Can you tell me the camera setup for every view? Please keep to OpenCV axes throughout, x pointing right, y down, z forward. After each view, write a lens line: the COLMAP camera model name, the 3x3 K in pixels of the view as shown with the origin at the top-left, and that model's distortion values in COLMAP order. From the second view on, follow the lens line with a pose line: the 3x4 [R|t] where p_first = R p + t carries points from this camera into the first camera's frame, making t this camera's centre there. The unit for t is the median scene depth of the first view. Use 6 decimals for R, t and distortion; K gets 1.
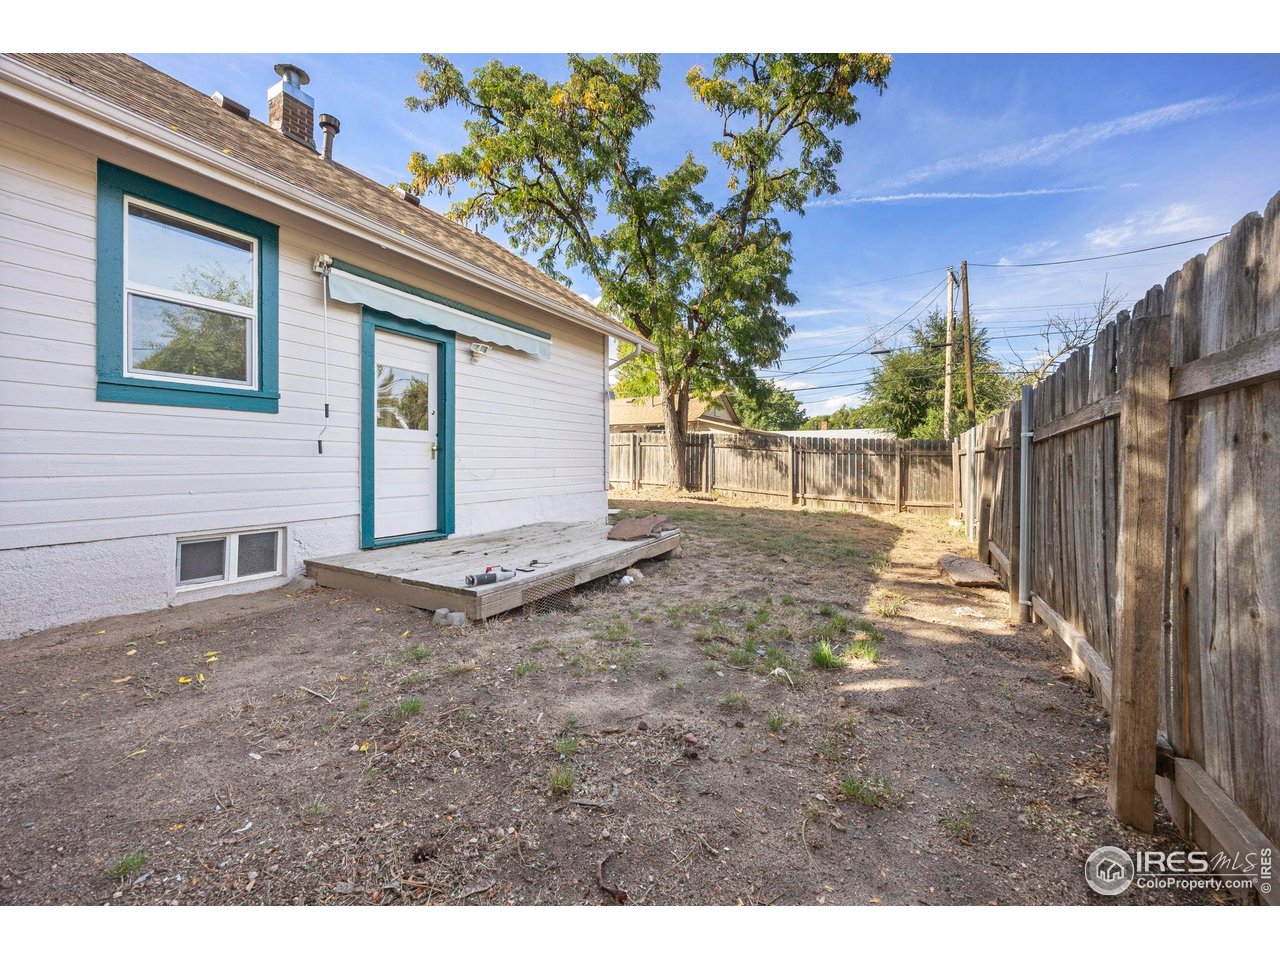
lens RADIAL K [[496.5, 0, 642.6], [0, 496.5, 467.6], [0, 0, 1]] dist [-0.001064, -0.000016]
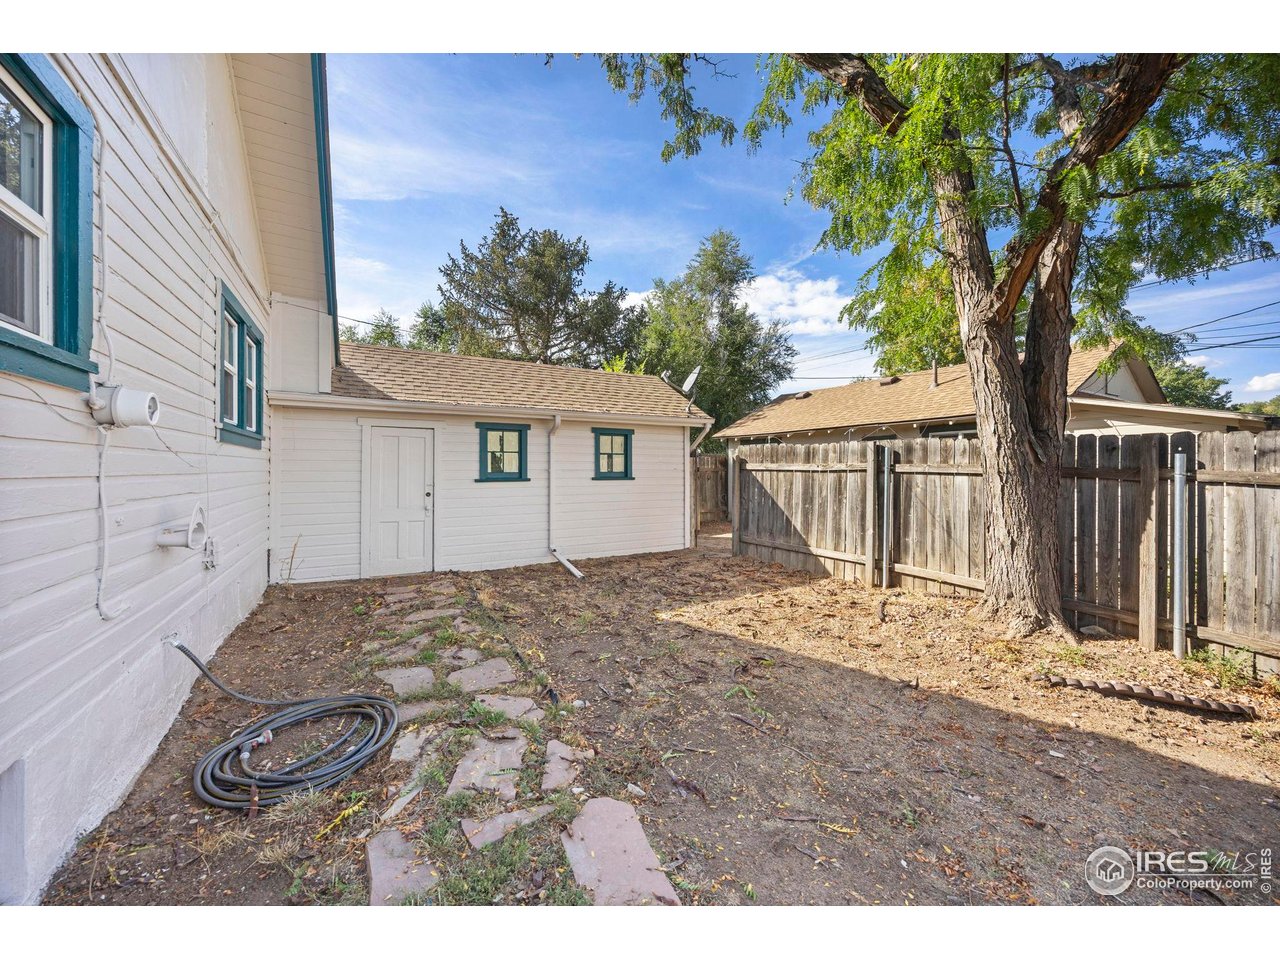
lens RADIAL K [[496.5, 0, 640.6], [0, 496.5, 479.6], [0, 0, 1]] dist [-0.001064, -0.000016]
pose [[0.865630, 0.000976, -0.500683, 0.017972], [-0.001827, 0.999998, -0.001209, -0.040417], [0.500681, 0.001961, 0.865630, 0.605490]]
